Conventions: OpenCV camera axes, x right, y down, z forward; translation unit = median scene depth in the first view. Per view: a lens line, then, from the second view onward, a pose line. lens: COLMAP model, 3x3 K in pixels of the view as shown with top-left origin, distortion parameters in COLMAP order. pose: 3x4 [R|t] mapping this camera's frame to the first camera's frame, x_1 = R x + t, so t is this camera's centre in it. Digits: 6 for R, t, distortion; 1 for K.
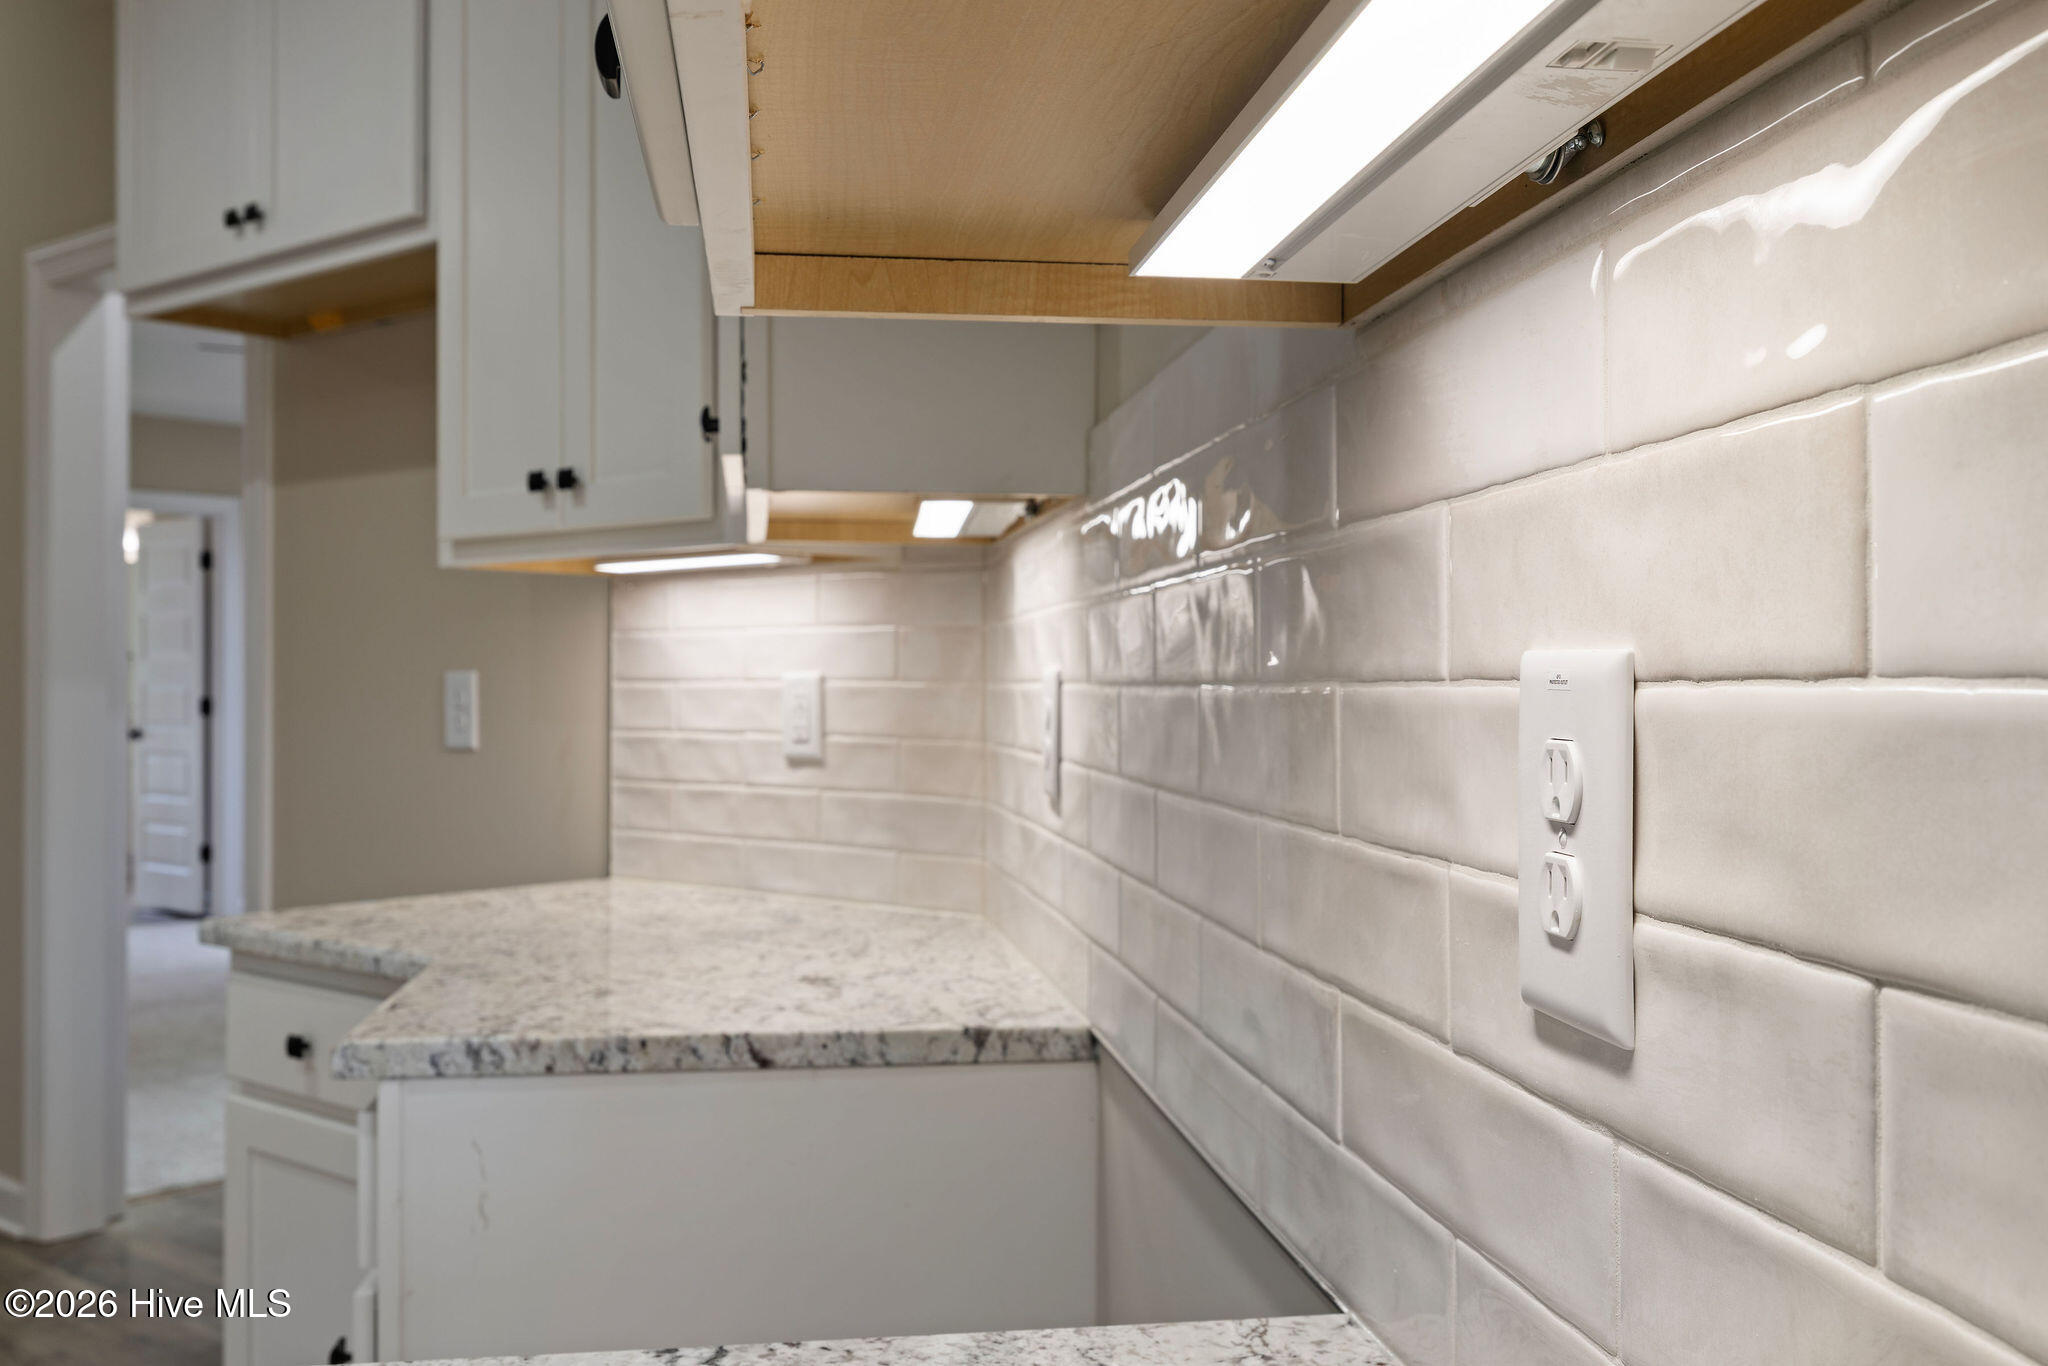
lens RADIAL K [[1913.9, 0, 1021.9], [0, 1913.9, 684.1], [0, 0, 1]] dist [0.003754, 0.000000]
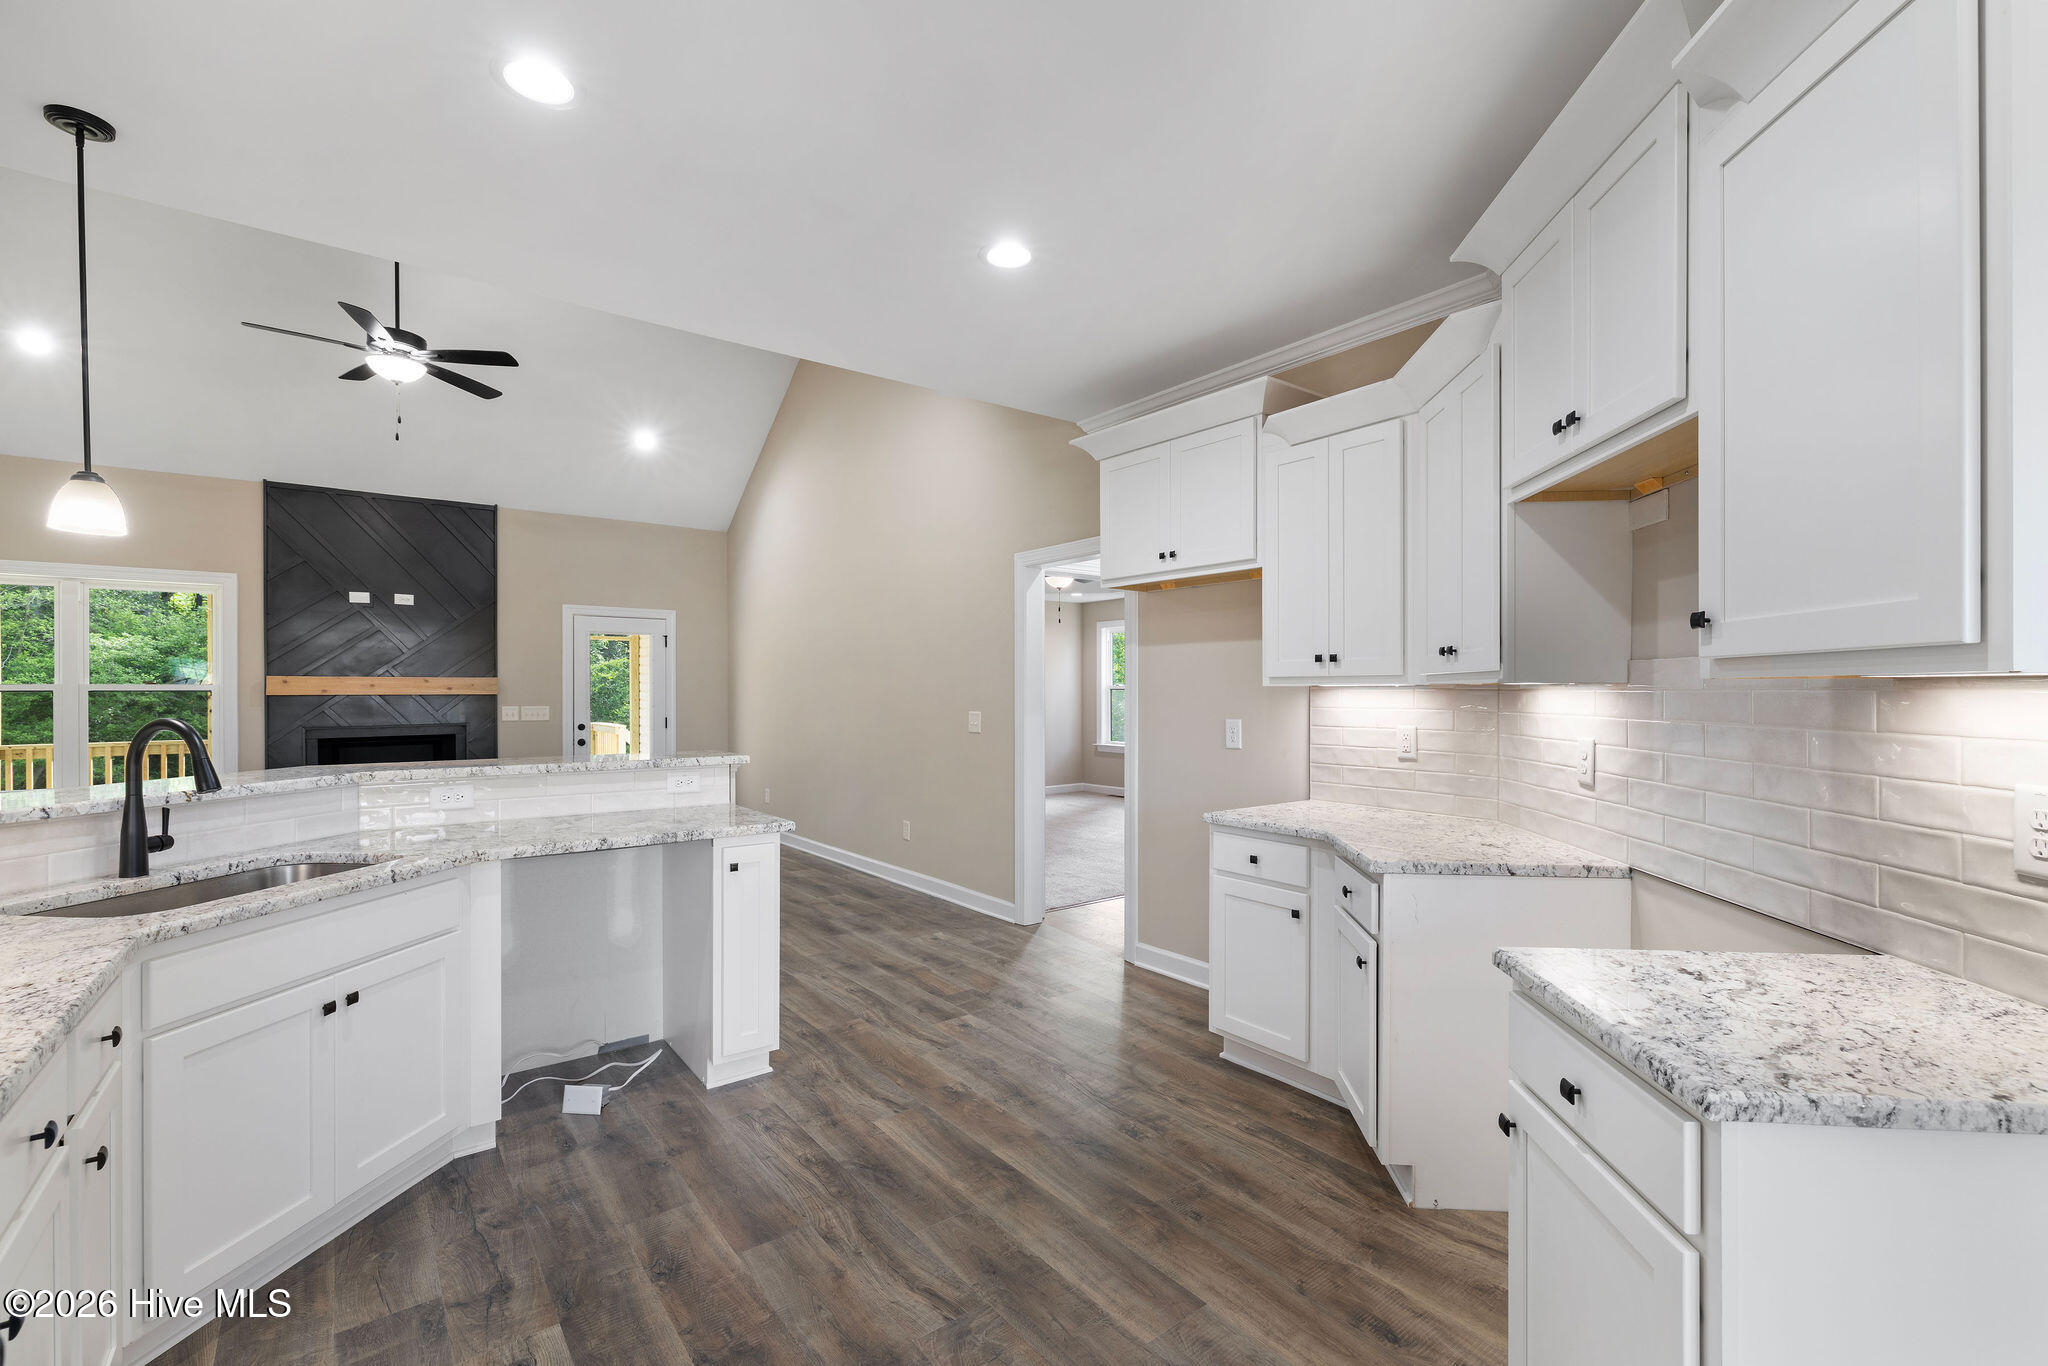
lens RADIAL K [[893.9, 0, 1031.3], [0, 893.9, 690.6], [0, 0, 1]] dist [-0.003410, 0.000921]
pose [[0.971211, 0.000981, -0.238220, -0.383052], [-0.001514, 0.999997, -0.002056, -0.061050], [0.238218, 0.002357, 0.971209, -0.386890]]
